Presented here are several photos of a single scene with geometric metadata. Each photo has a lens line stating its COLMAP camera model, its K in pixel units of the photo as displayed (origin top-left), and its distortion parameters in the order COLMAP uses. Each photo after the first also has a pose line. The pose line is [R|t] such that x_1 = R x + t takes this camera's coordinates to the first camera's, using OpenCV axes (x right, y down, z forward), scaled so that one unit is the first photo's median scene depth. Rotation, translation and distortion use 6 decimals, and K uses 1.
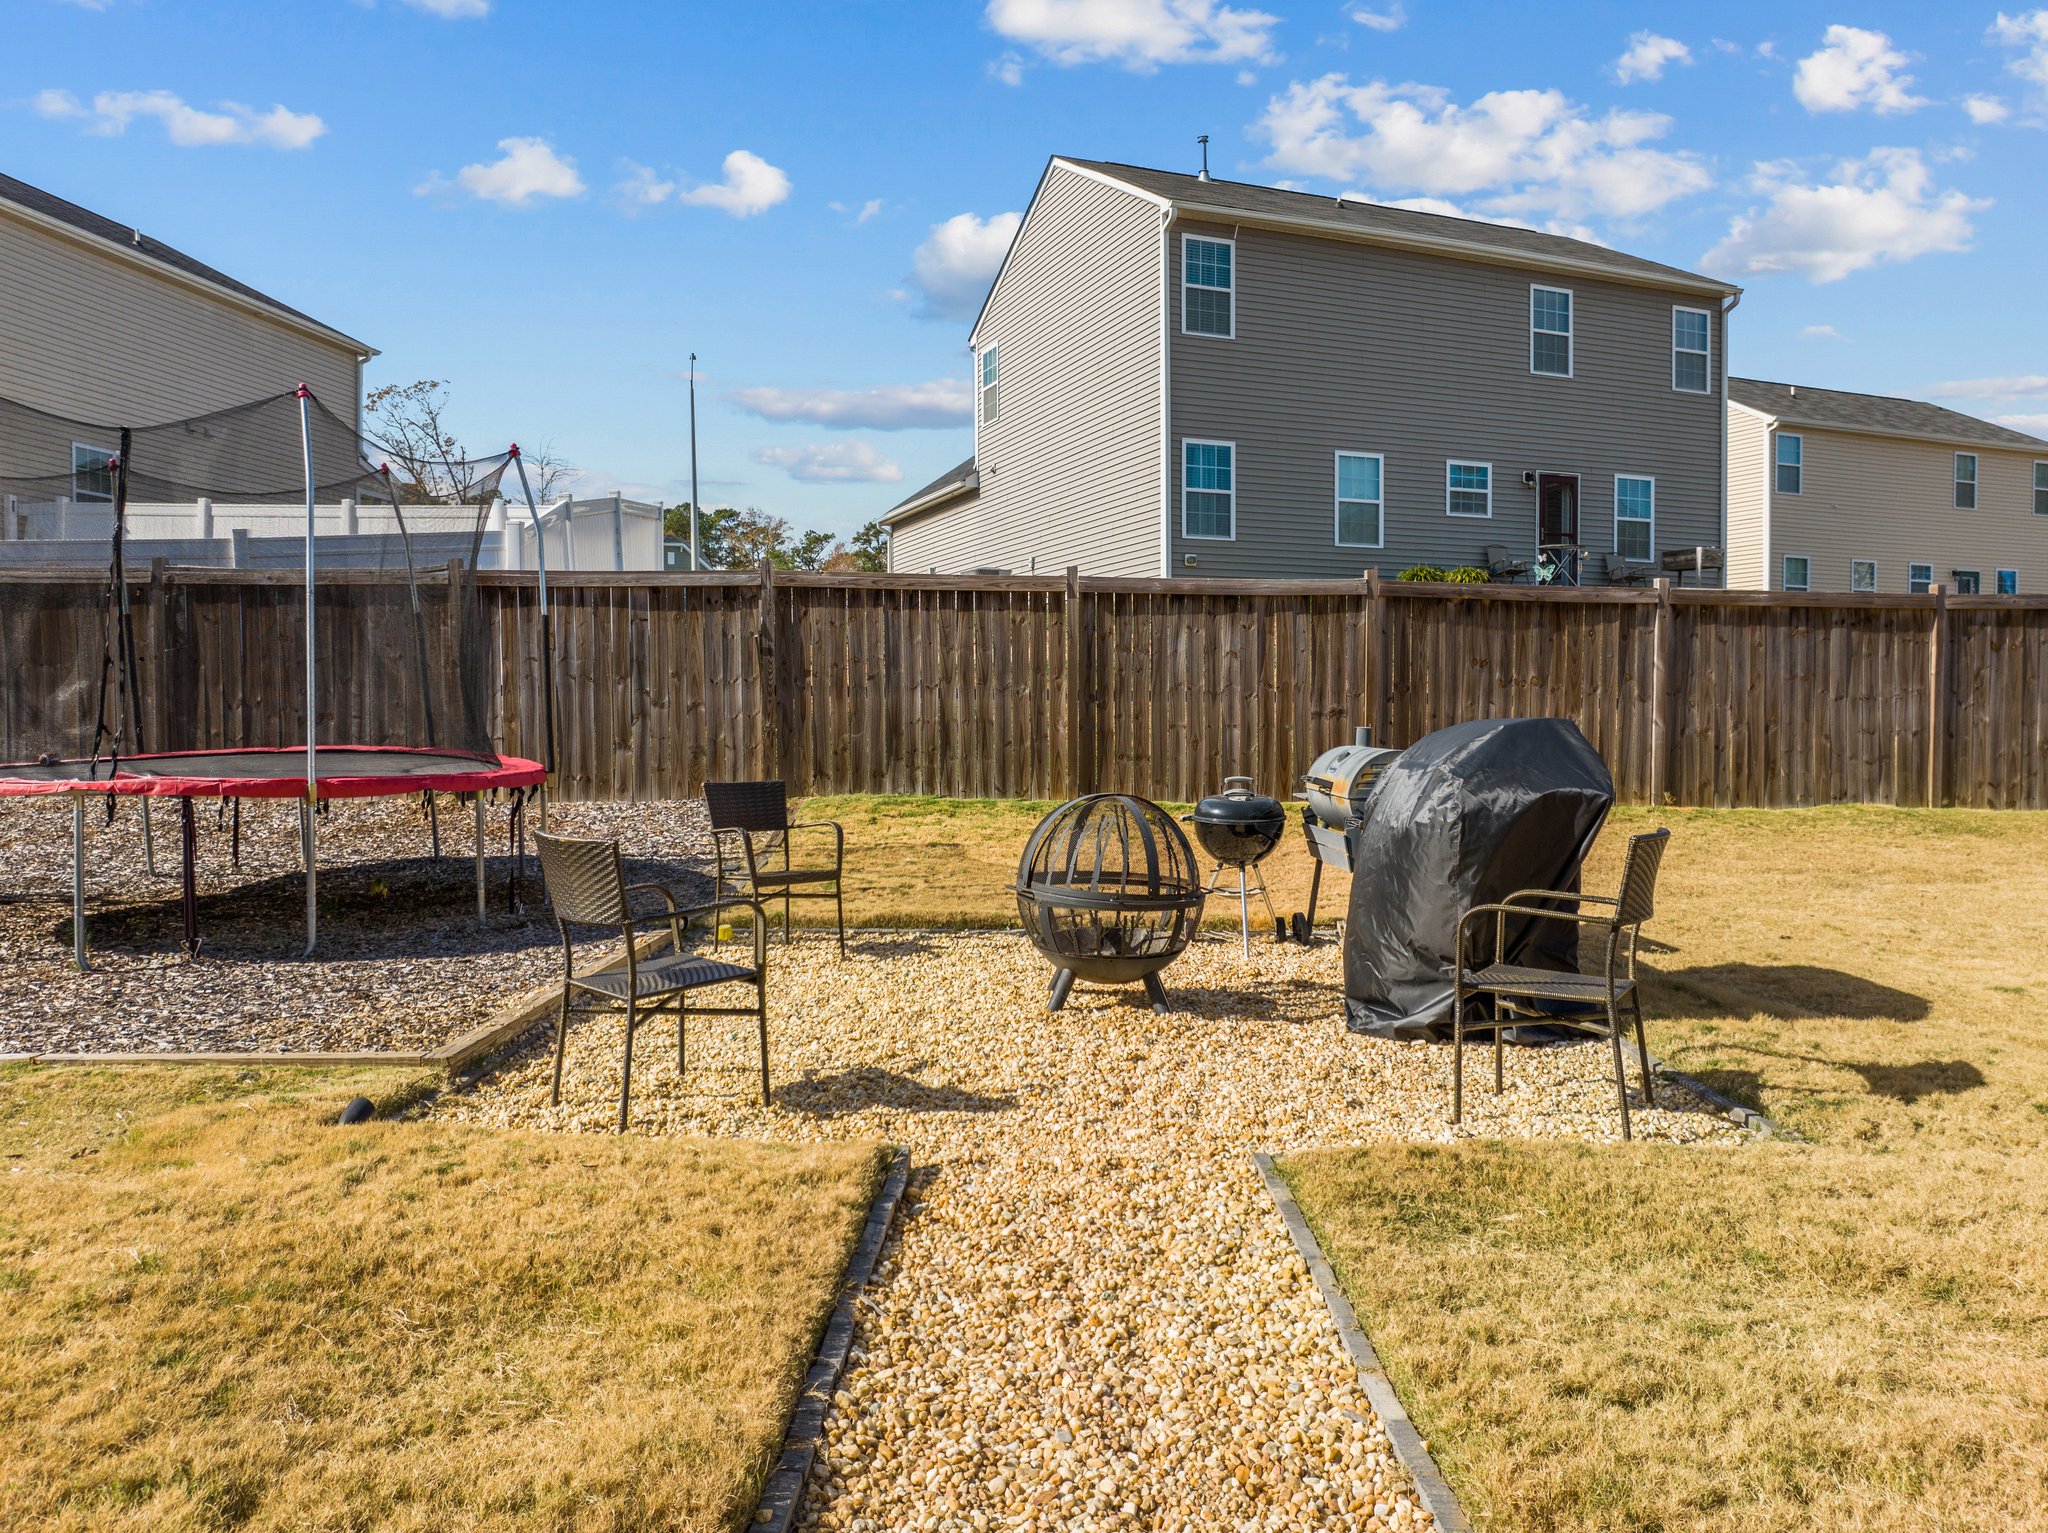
lens RADIAL K [[1446.3, 0, 1028.3], [0, 1446.3, 757.9], [0, 0, 1]] dist [-0.041002, -0.003595]
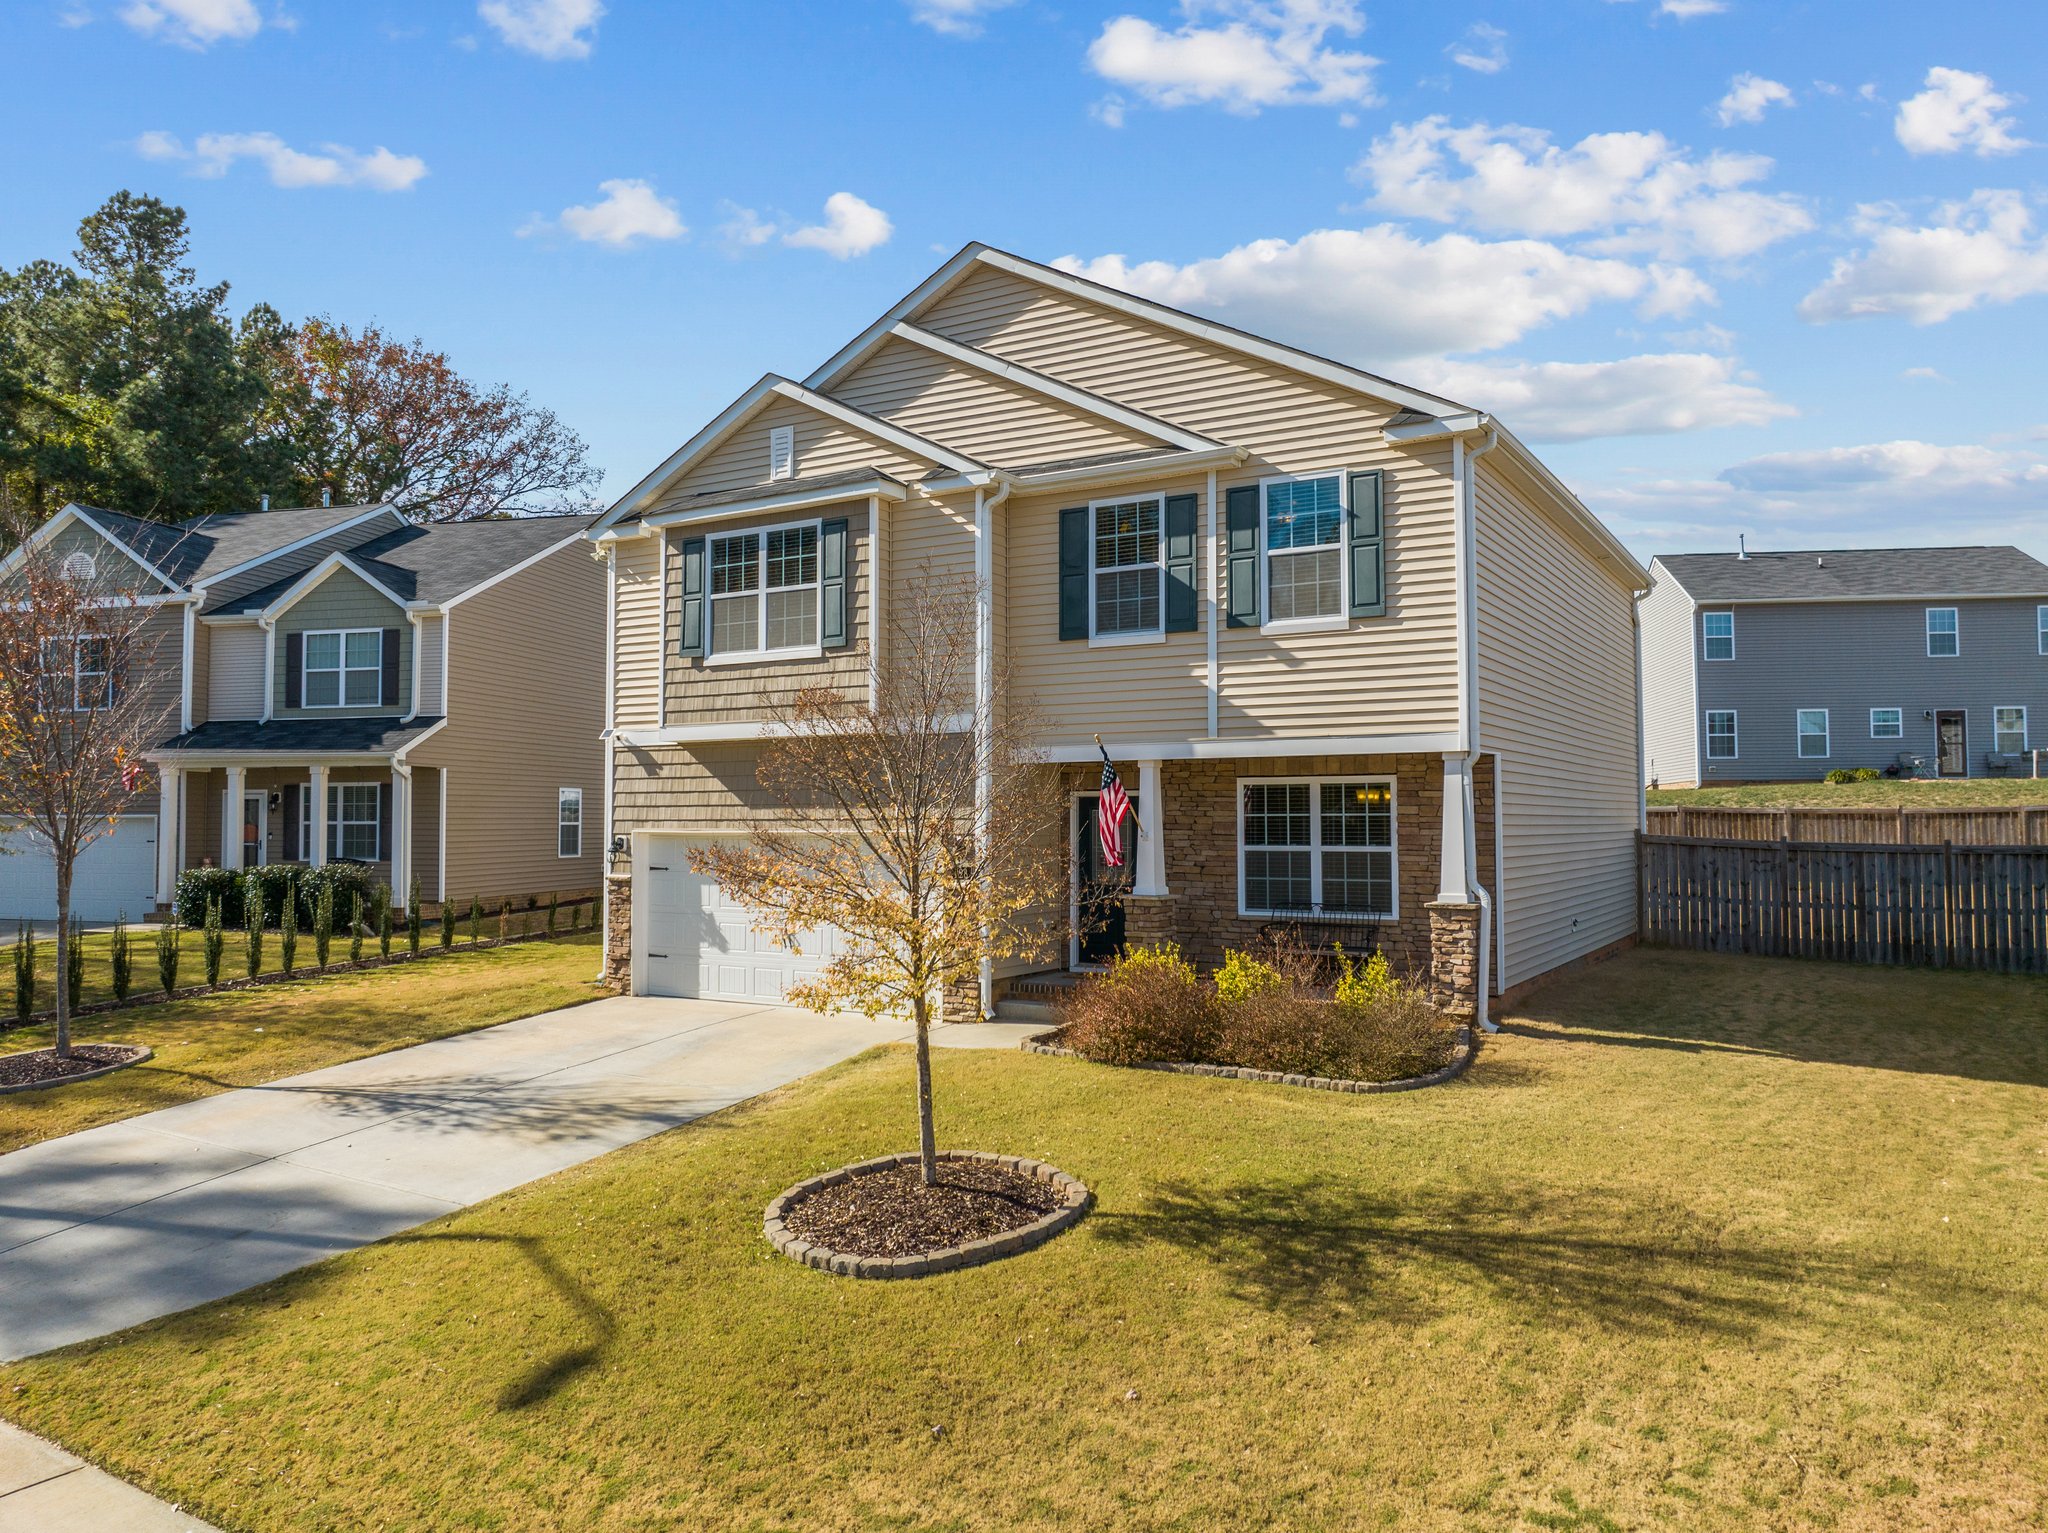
lens RADIAL K [[1441.1, 0, 1028.1], [0, 1441.1, 754.0], [0, 0, 1]] dist [-0.024570, -0.028785]
pose [[0.849121, -0.026383, -0.527539, 0.354020], [-0.014507, 0.997210, -0.073222, 0.005591], [0.527999, 0.069827, 0.846369, -1.221558]]
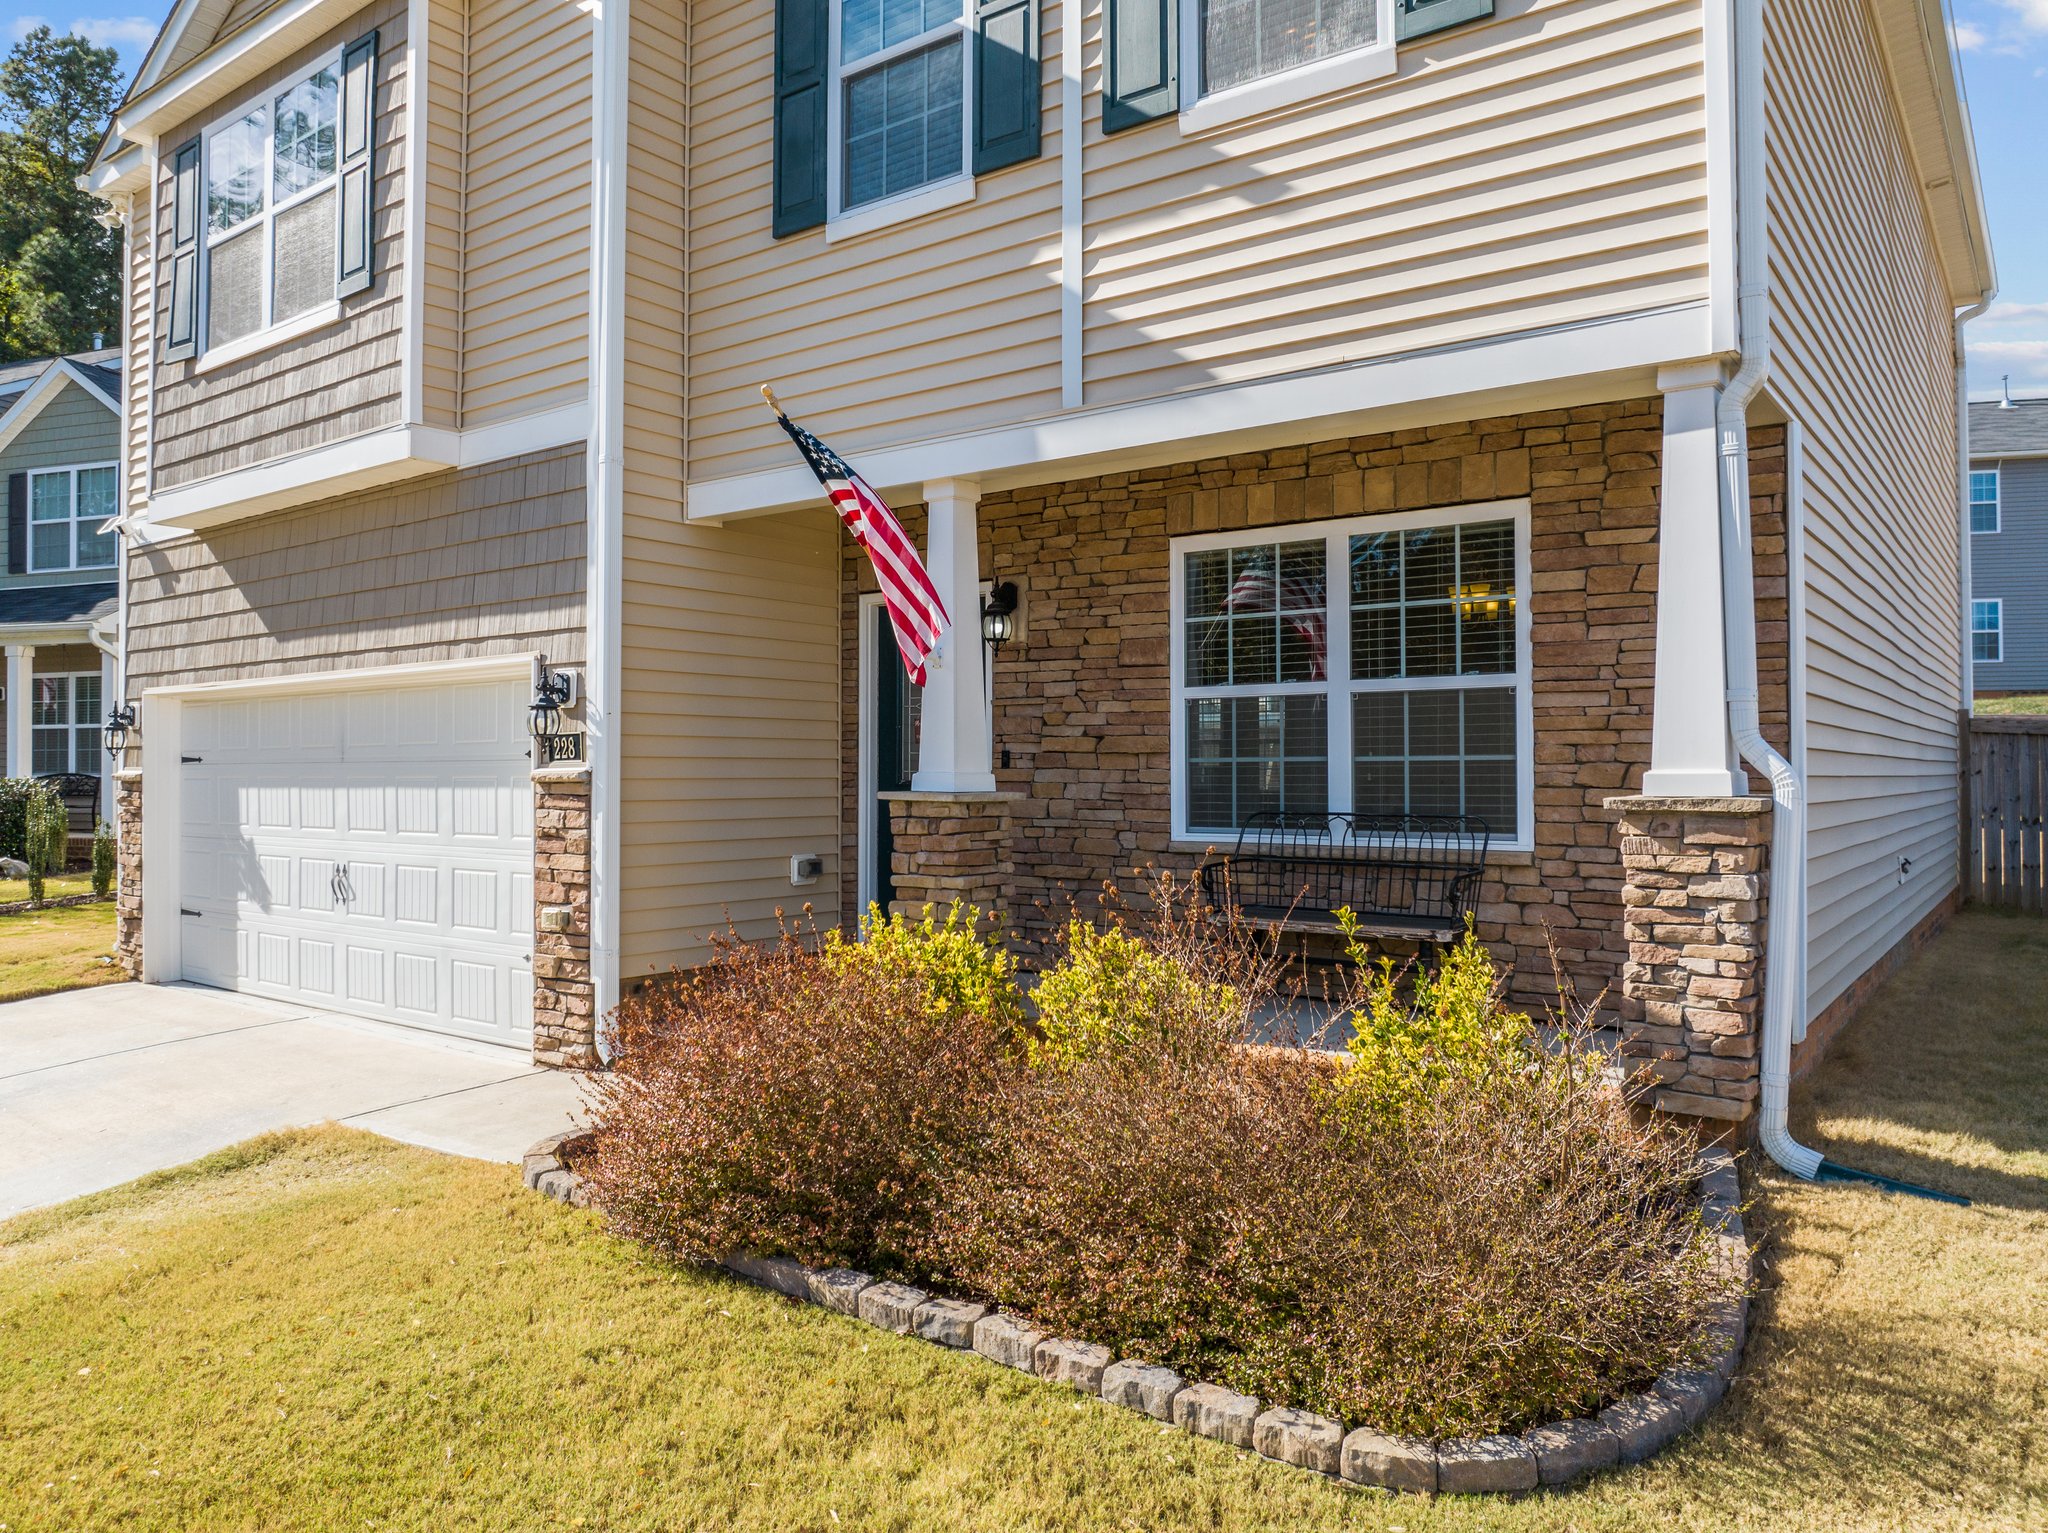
lens RADIAL K [[1439.4, 0, 1032.6], [0, 1439.4, 755.4], [0, 0, 1]] dist [-0.037612, 0.005857]
pose [[0.795275, -0.008811, -0.606185, 0.234747], [-0.017400, 0.999151, -0.037350, 0.024797], [0.606000, 0.040251, 0.794446, -0.832689]]
